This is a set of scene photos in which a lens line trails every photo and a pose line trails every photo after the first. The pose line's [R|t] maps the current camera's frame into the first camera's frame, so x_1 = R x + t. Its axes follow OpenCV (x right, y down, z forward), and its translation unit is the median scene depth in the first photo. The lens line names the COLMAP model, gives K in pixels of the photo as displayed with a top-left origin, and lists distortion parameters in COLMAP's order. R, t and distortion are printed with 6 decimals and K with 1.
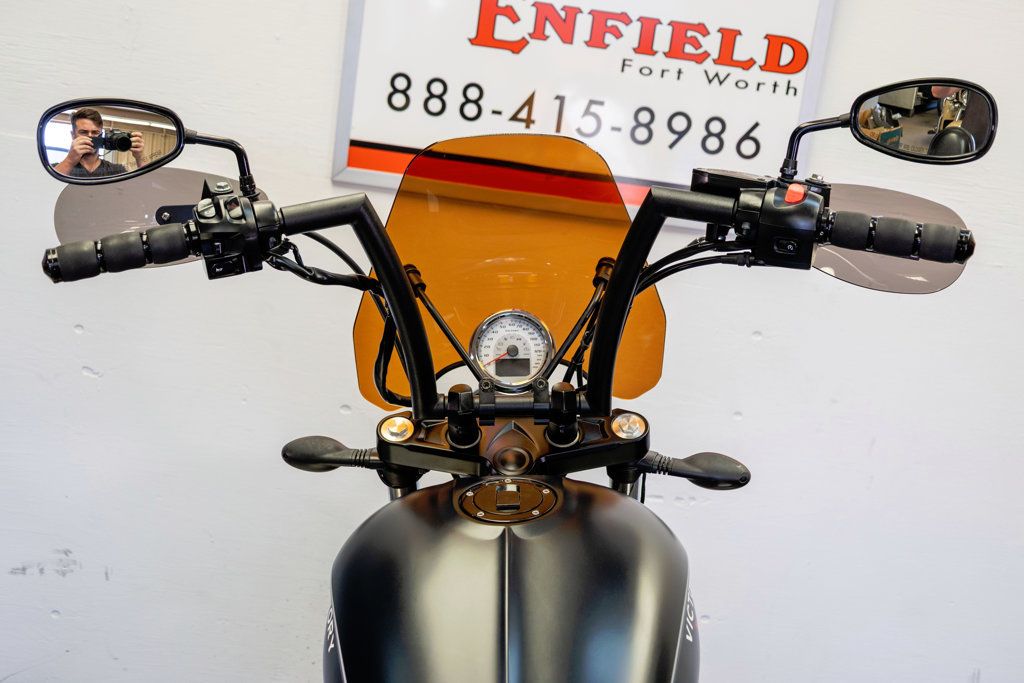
lens RADIAL K [[1478.5, 0, 507.7], [0, 1478.5, 339.8], [0, 0, 1]] dist [0.023673, 0.020567]
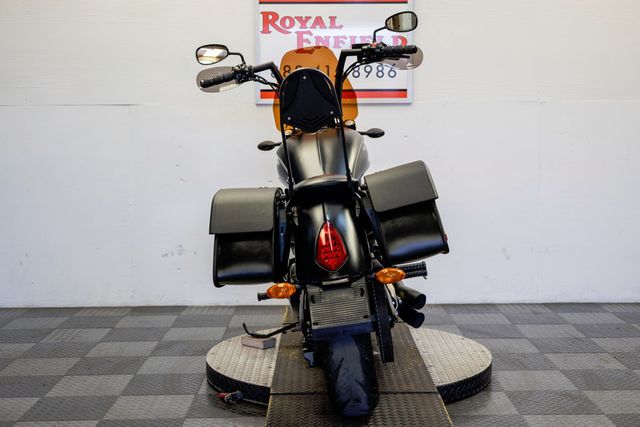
lens RADIAL K [[904.7, 0, 323.0], [0, 904.7, 213.9], [0, 0, 1]] dist [0.015669, 0.023487]
pose [[0.990270, -0.138626, -0.012174, 0.012481], [0.136146, 0.983215, -0.121461, 0.646752], [0.028808, 0.118622, 0.992521, -1.447978]]
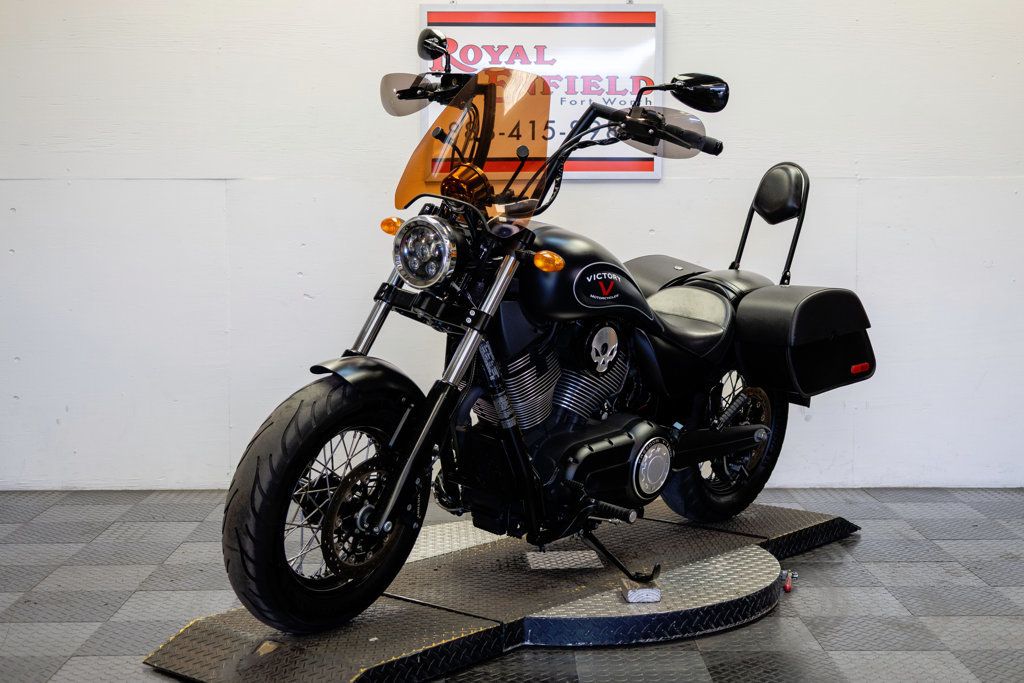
lens RADIAL K [[1438.6, 0, 519.1], [0, 1438.6, 340.3], [0, 0, 1]] dist [0.027567, -0.044346]
pose [[0.991069, -0.133052, -0.008889, -0.005987], [0.130867, 0.983262, -0.126770, 0.658010], [0.025607, 0.124474, 0.991892, -1.564632]]
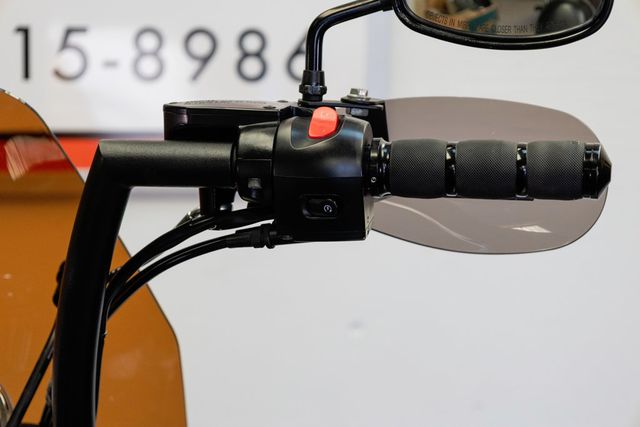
lens RADIAL K [[1924.2, 0, 320.0], [0, 1924.2, 213.5], [0, 0, 1]] dist [-0.002645, 0.250482]
pose [[0.982087, -0.136671, 0.129718, 0.078780], [0.145146, 0.987694, -0.058252, -0.013013], [-0.120160, 0.076037, 0.989838, 0.189728]]
